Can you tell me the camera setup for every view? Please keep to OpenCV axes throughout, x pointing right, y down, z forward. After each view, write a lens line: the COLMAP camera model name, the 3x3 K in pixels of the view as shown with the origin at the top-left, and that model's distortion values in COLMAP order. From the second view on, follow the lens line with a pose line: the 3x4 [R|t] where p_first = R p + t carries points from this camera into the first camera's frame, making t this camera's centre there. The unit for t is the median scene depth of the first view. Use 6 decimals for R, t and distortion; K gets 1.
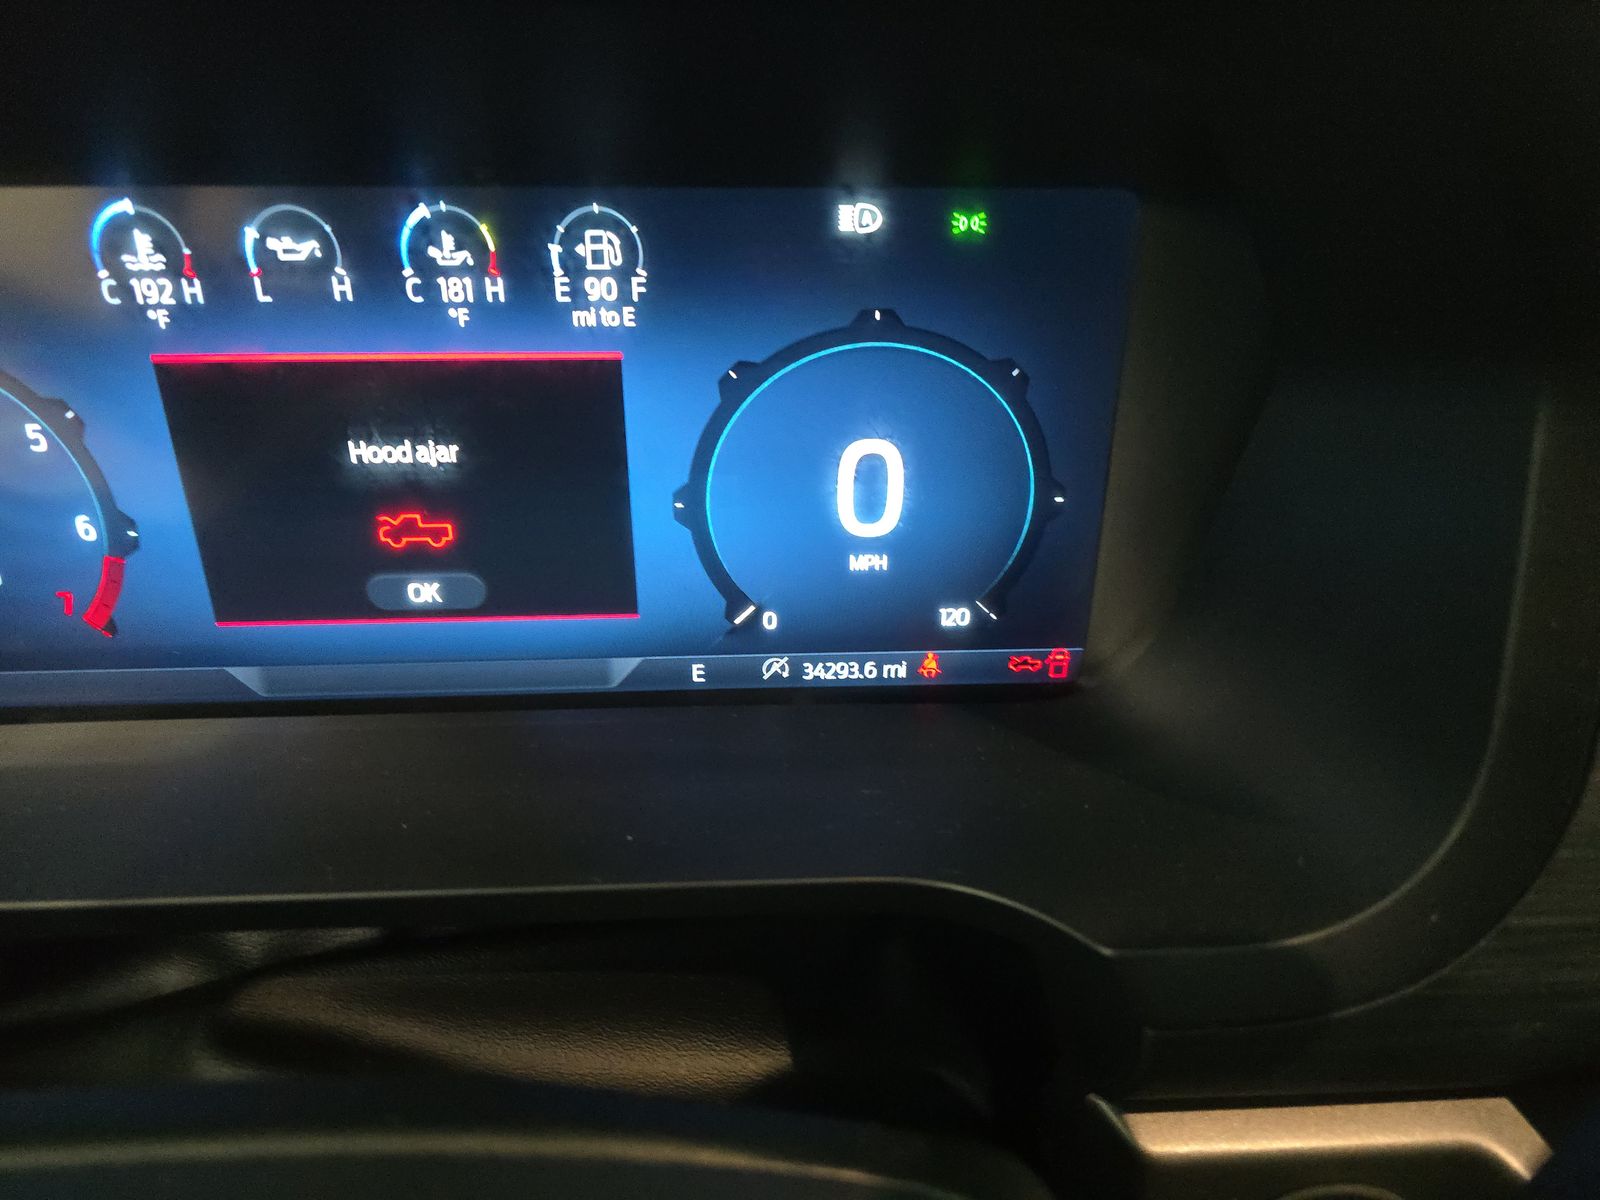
lens RADIAL K [[1147.5, 0, 830.9], [0, 1147.5, 600.4], [0, 0, 1]] dist [0.003927, -0.029178]
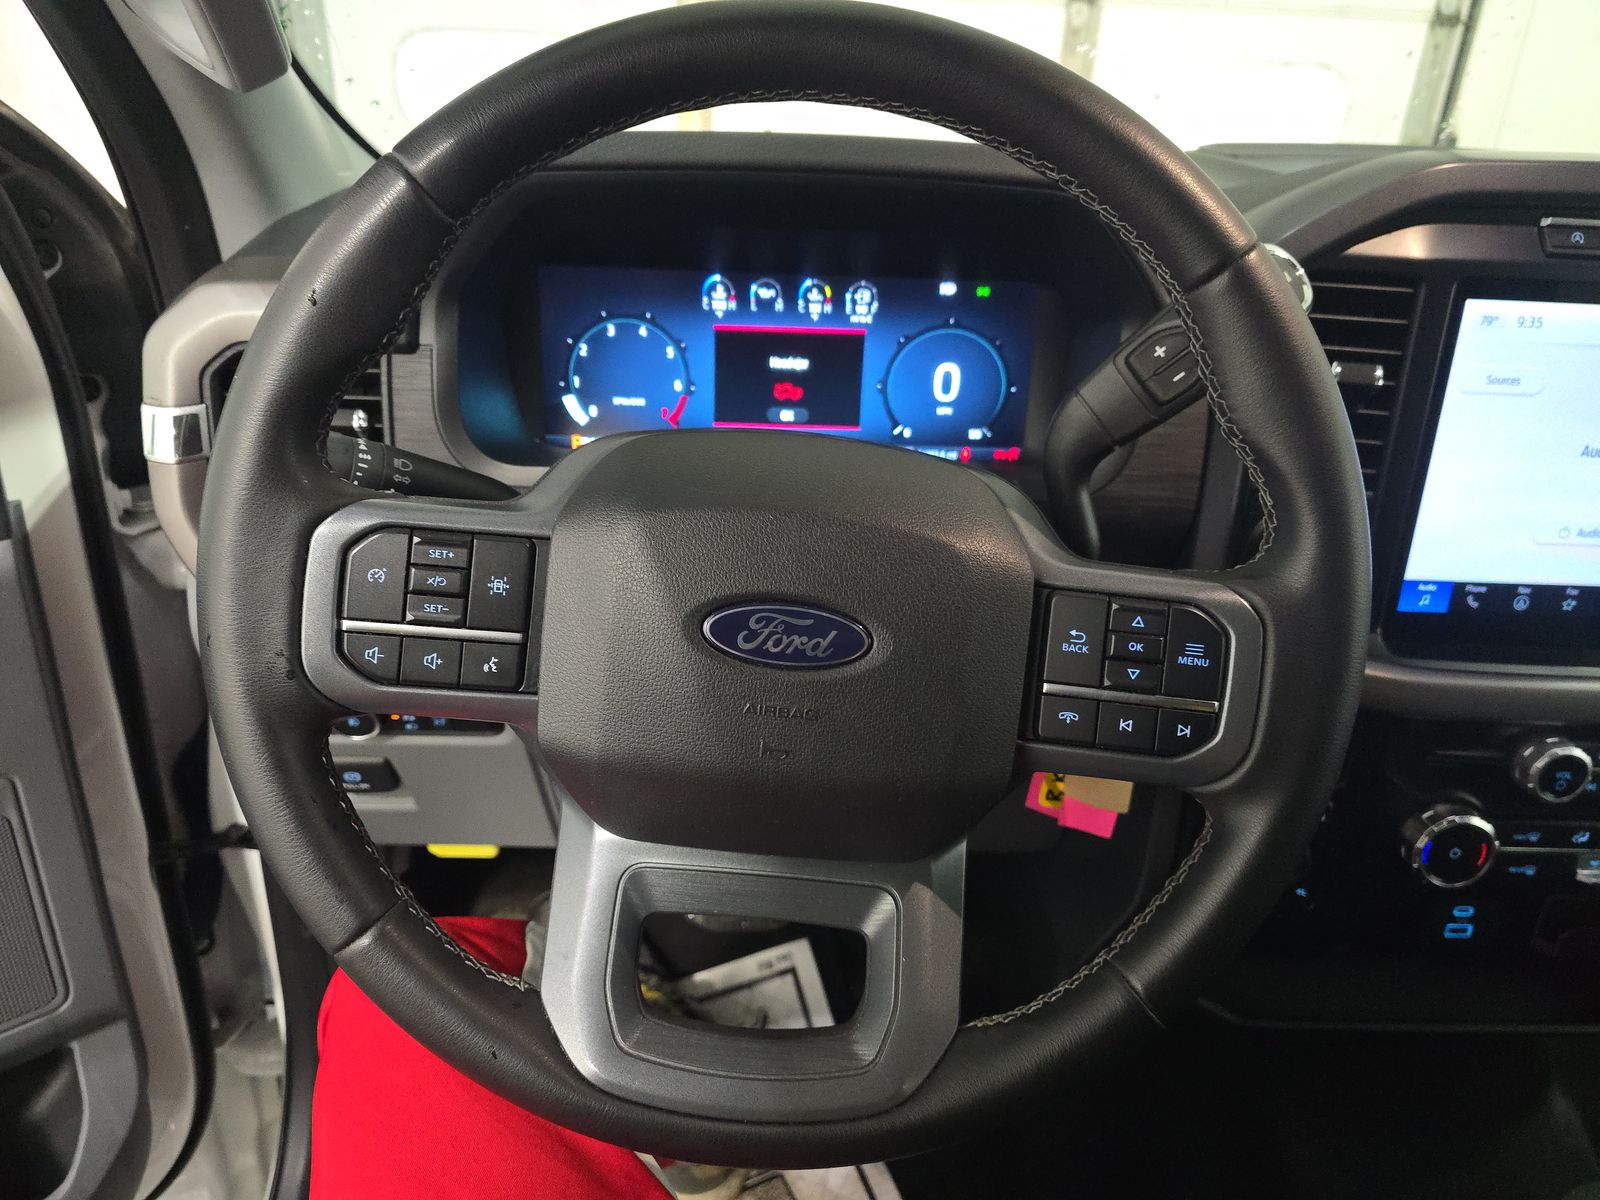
lens RADIAL K [[1064.2, 0, 799.5], [0, 1064.2, 561.7], [0, 0, 1]] dist [0.069710, -0.062287]
pose [[0.998597, 0.033915, -0.040659, -0.225001], [-0.038486, 0.992327, -0.117495, 0.724172], [0.036362, 0.118895, 0.992241, -1.718897]]
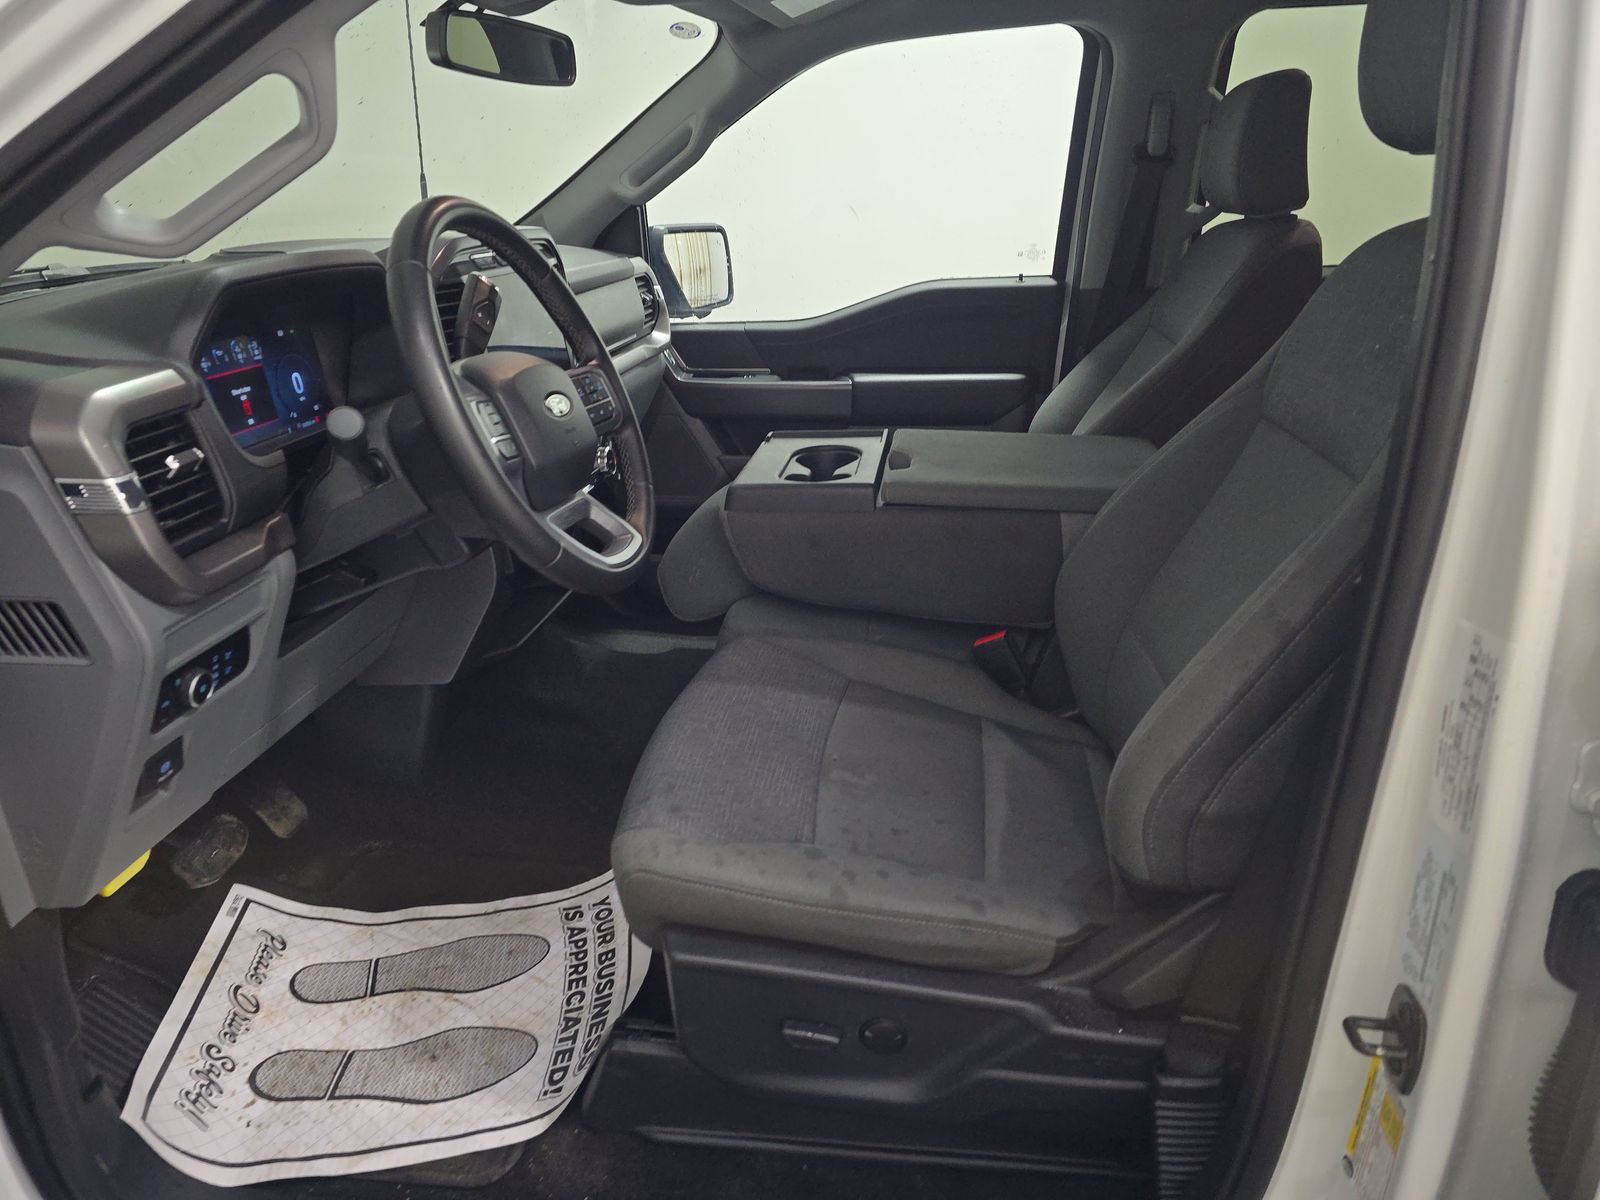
lens RADIAL K [[1058.1, 0, 800.0], [0, 1058.1, 600.0], [0, 0, 1]] dist [0.069521, -0.062091]
pose [[0.201935, -0.378180, 0.903439, -4.658649], [0.549736, 0.807192, 0.215015, 0.982799], [-0.810563, 0.453234, 0.370900, -2.407969]]
